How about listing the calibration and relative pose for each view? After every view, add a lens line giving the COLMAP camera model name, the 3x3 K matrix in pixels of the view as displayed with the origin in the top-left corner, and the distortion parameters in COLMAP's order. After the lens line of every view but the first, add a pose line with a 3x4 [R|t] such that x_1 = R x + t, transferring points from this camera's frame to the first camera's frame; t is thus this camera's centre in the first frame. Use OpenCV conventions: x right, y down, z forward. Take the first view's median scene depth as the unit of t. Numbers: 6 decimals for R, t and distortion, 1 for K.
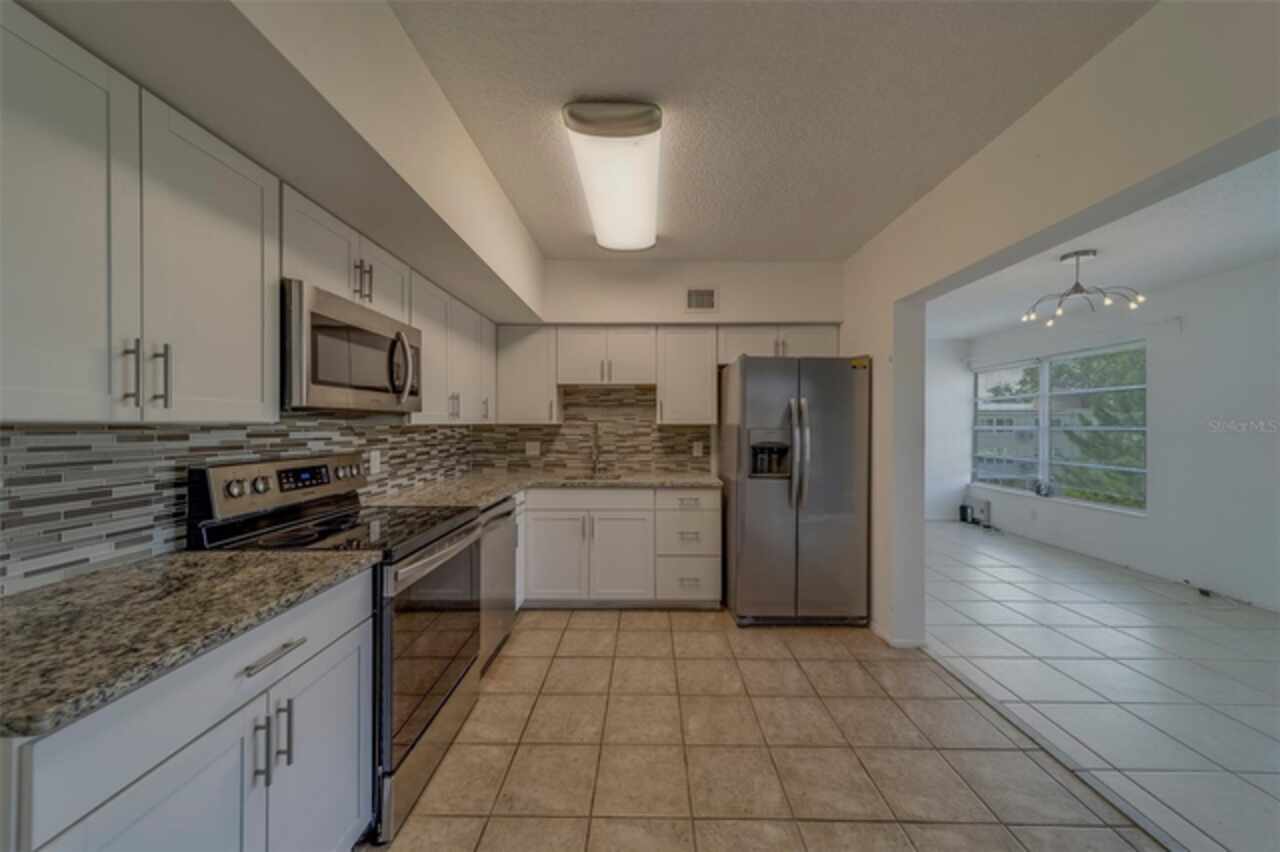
lens RADIAL K [[450.5, 0, 682.1], [0, 450.5, 425.4], [0, 0, 1]] dist [0.011774, -0.000984]
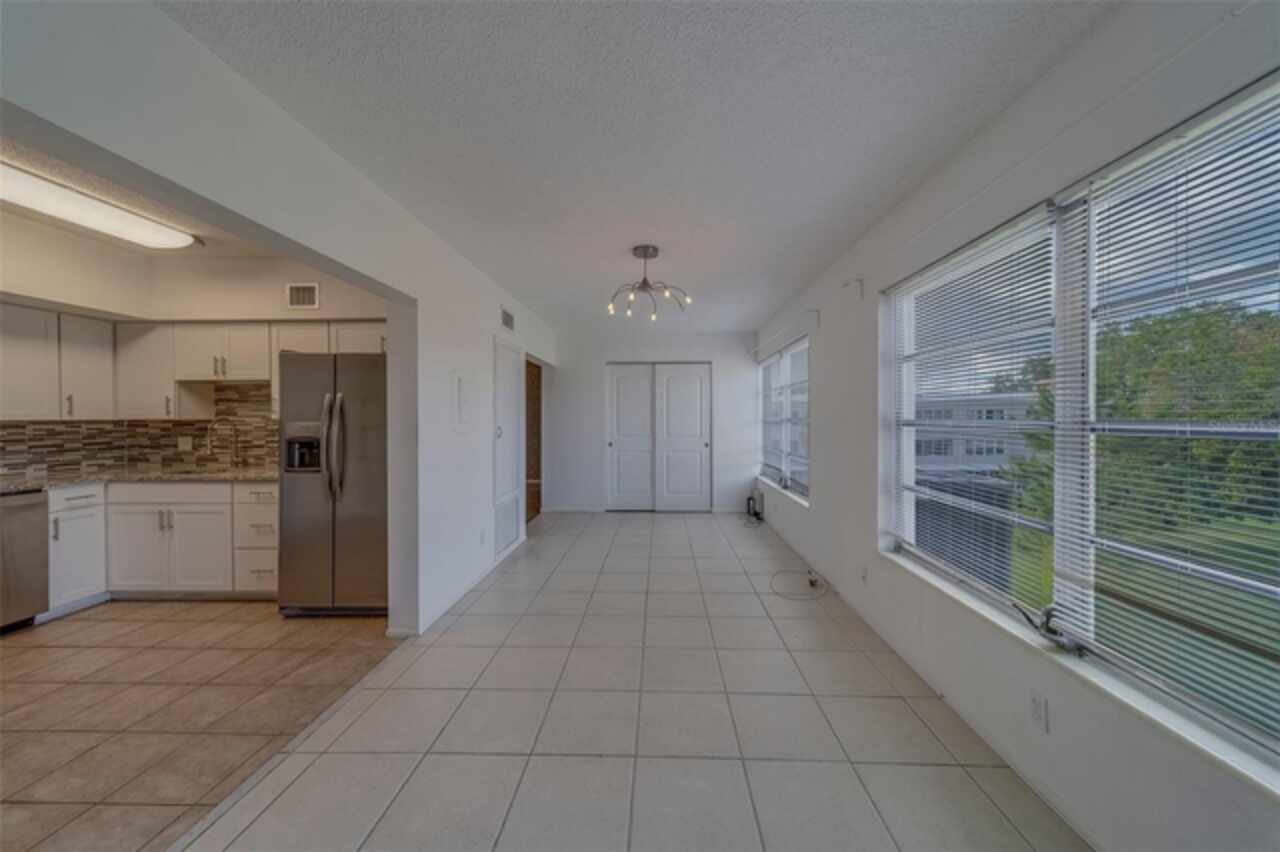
lens RADIAL K [[450.5, 0, 684.0], [0, 450.5, 419.9], [0, 0, 1]] dist [0.011774, -0.000984]
pose [[0.999568, -0.005366, -0.028892, 0.857913], [0.005486, 0.999977, 0.004084, 0.000052], [0.028869, -0.004240, 0.999574, -0.002359]]
